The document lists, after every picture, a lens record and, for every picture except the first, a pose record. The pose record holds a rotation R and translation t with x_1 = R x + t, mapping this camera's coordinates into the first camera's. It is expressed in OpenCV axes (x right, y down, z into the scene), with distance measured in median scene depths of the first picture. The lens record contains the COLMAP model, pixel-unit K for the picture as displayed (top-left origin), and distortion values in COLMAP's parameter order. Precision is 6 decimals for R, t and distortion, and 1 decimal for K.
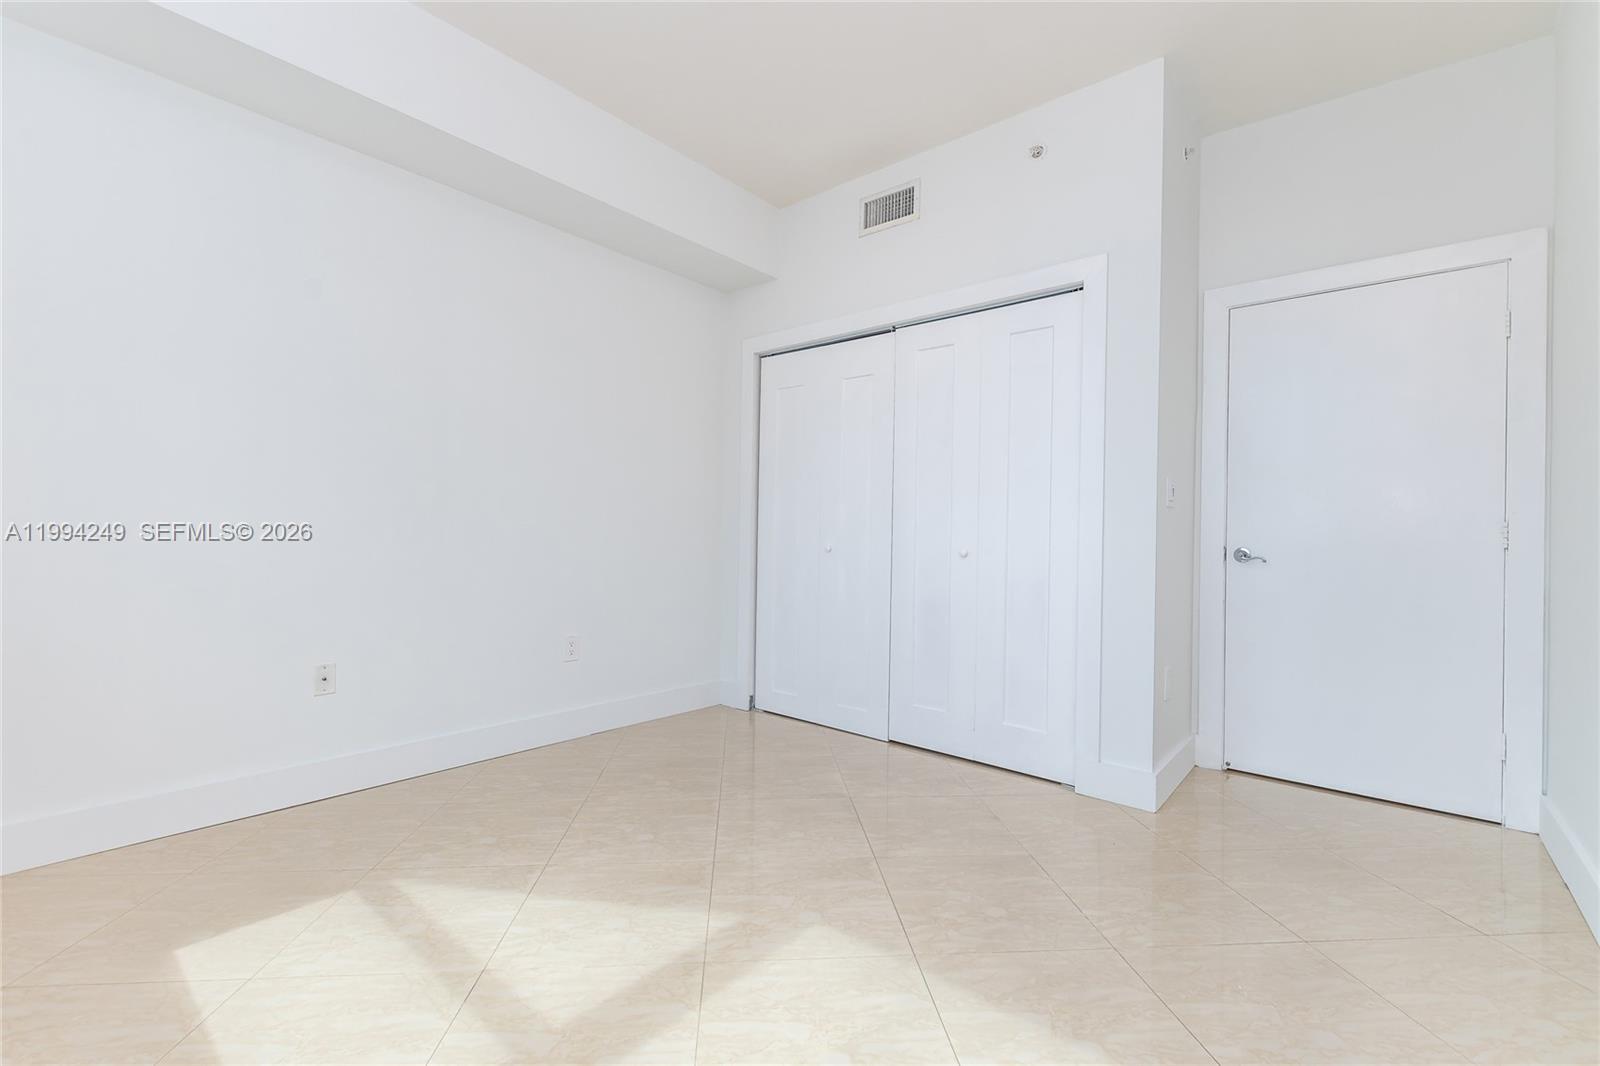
lens RADIAL K [[687.4, 0, 806.1], [0, 687.4, 530.2], [0, 0, 1]] dist [0.005887, -0.001433]
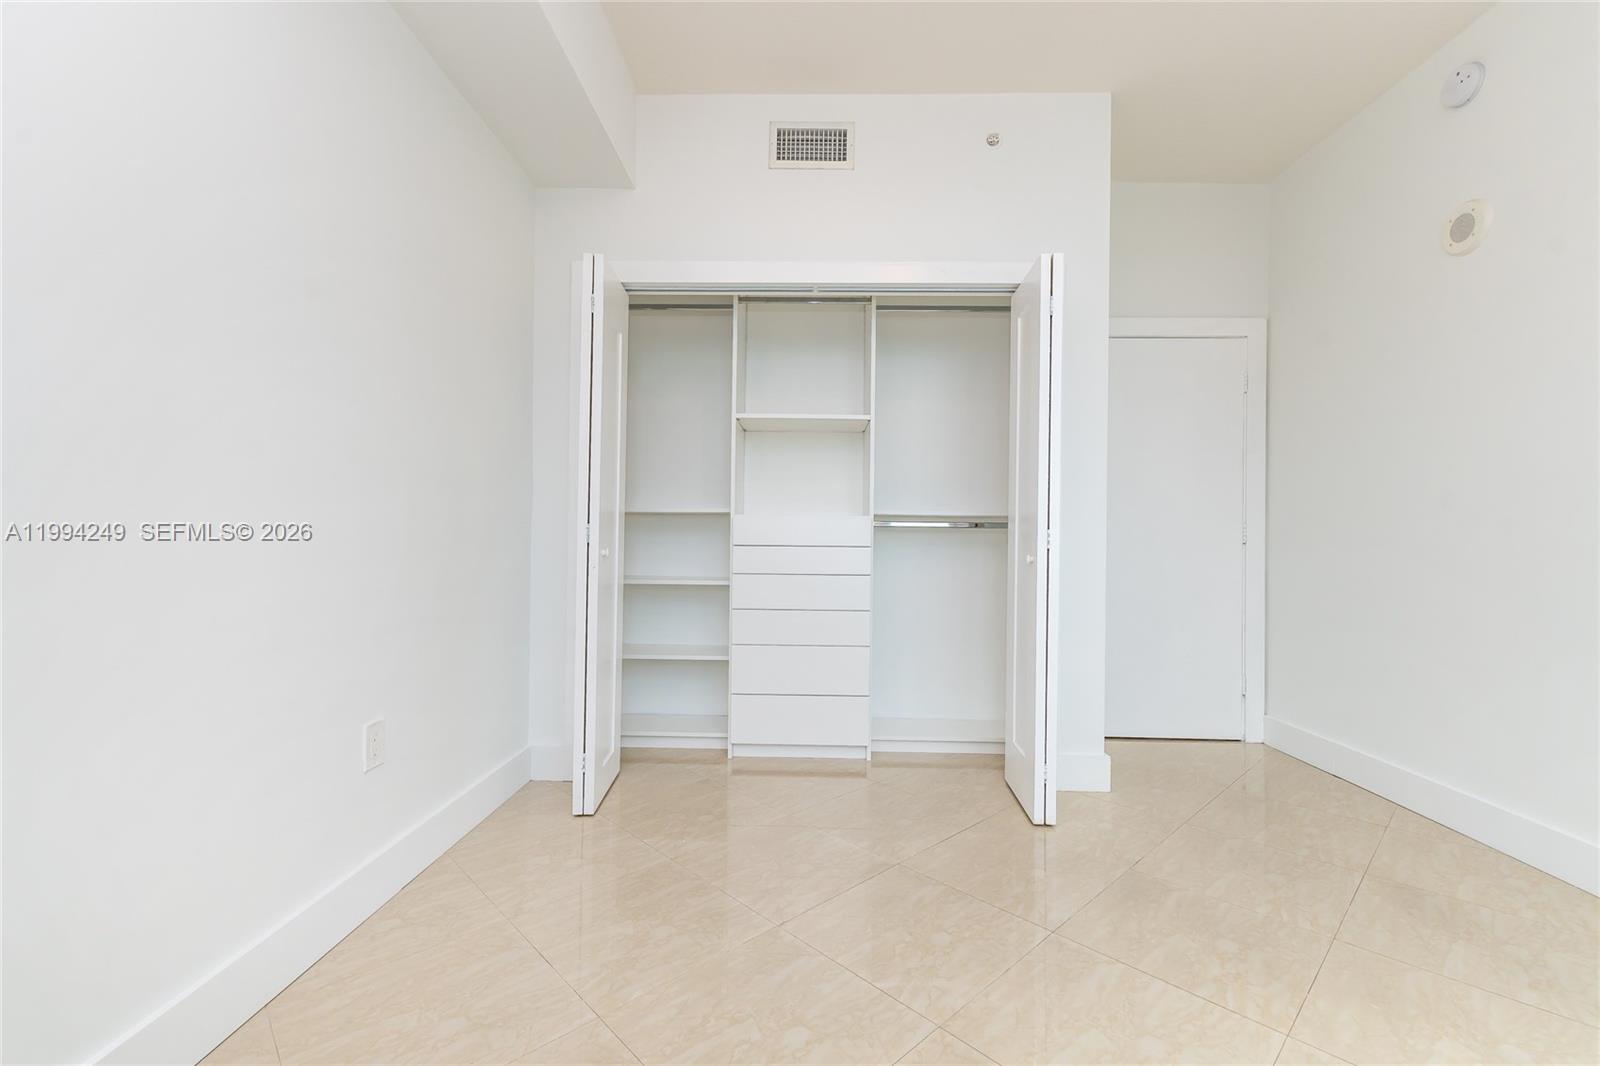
lens RADIAL K [[687.4, 0, 795.8], [0, 687.4, 523.0], [0, 0, 1]] dist [0.005887, -0.001433]
pose [[0.778332, 0.005165, 0.627832, -0.499538], [-0.003038, 0.999985, -0.004460, -0.002994], [-0.627846, 0.001564, 0.778336, 0.426100]]
